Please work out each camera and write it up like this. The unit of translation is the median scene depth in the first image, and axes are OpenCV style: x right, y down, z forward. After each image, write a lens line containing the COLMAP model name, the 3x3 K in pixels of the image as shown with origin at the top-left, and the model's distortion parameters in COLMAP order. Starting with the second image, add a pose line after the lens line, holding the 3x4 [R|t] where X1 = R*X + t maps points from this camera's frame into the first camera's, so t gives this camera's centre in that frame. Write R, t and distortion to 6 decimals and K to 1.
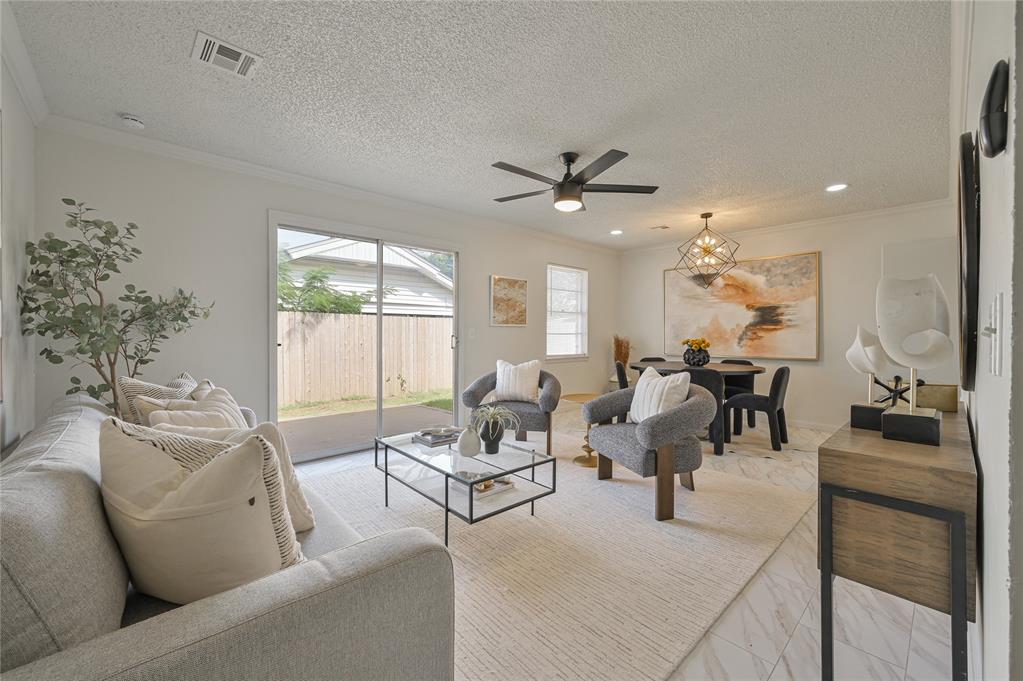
lens RADIAL K [[401.5, 0, 507.2], [0, 401.5, 334.5], [0, 0, 1]] dist [0.000943, 0.000233]
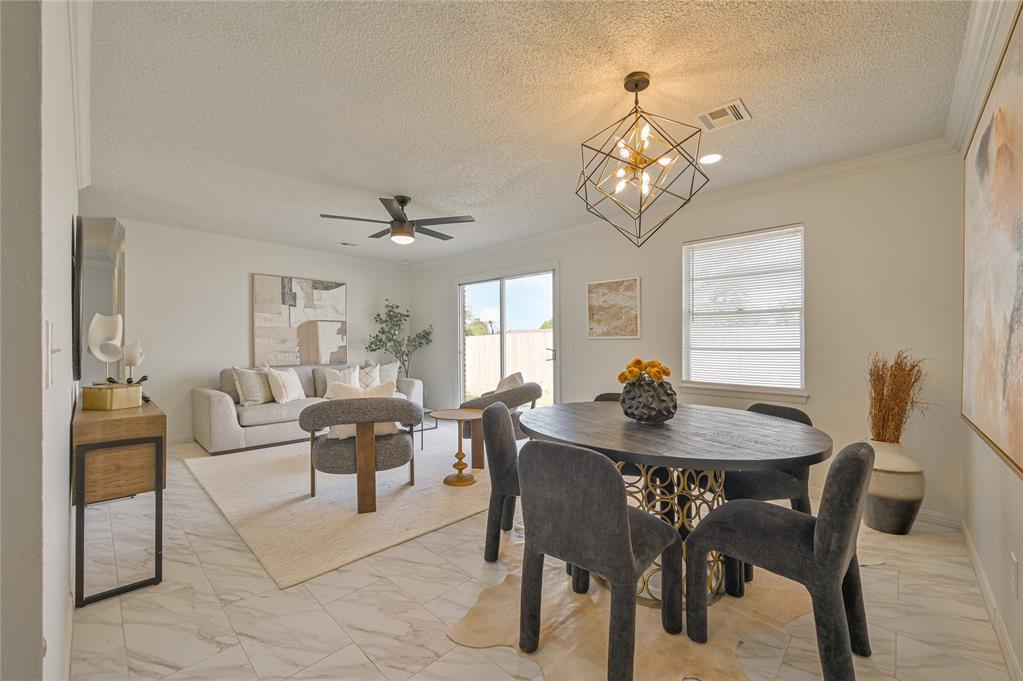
lens RADIAL K [[406.7, 0, 514.7], [0, 406.7, 338.9], [0, 0, 1]] dist [0.000333, 0.000455]
pose [[0.079694, -0.012335, -0.996743, 0.824039], [-0.017598, 0.999750, -0.013779, -0.005495], [0.996664, 0.018639, 0.079457, 0.734925]]
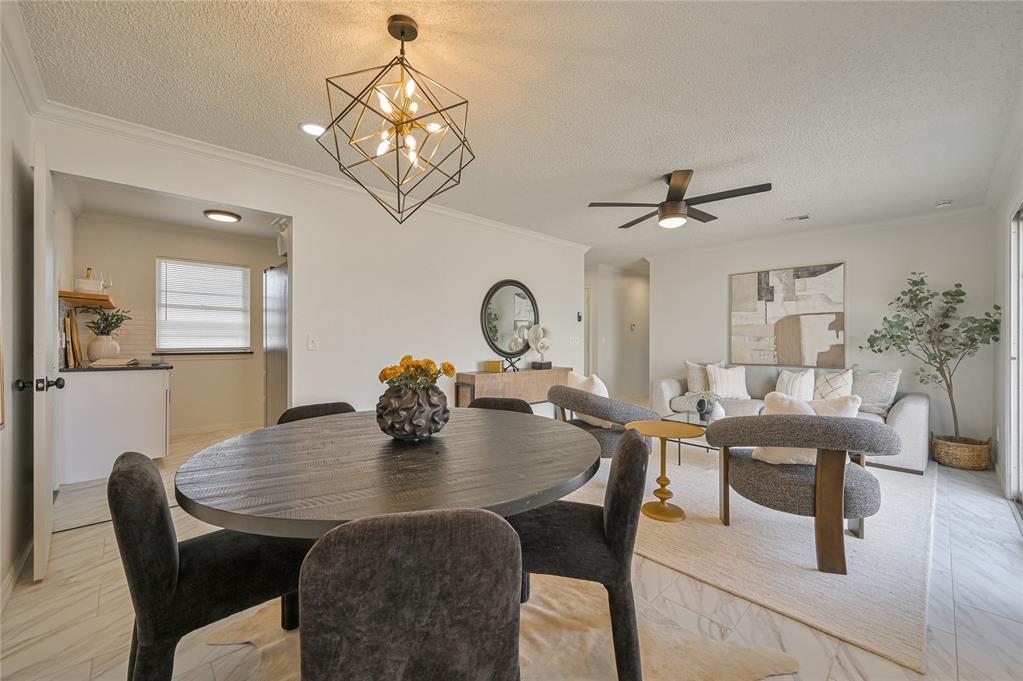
lens RADIAL K [[406.7, 0, 514.7], [0, 406.7, 338.9], [0, 0, 1]] dist [0.000333, 0.000455]
pose [[-0.999589, -0.004849, -0.028241, 0.352533], [-0.005166, 0.999924, 0.011153, -0.011889], [0.028185, 0.011295, -0.999539, 1.225439]]
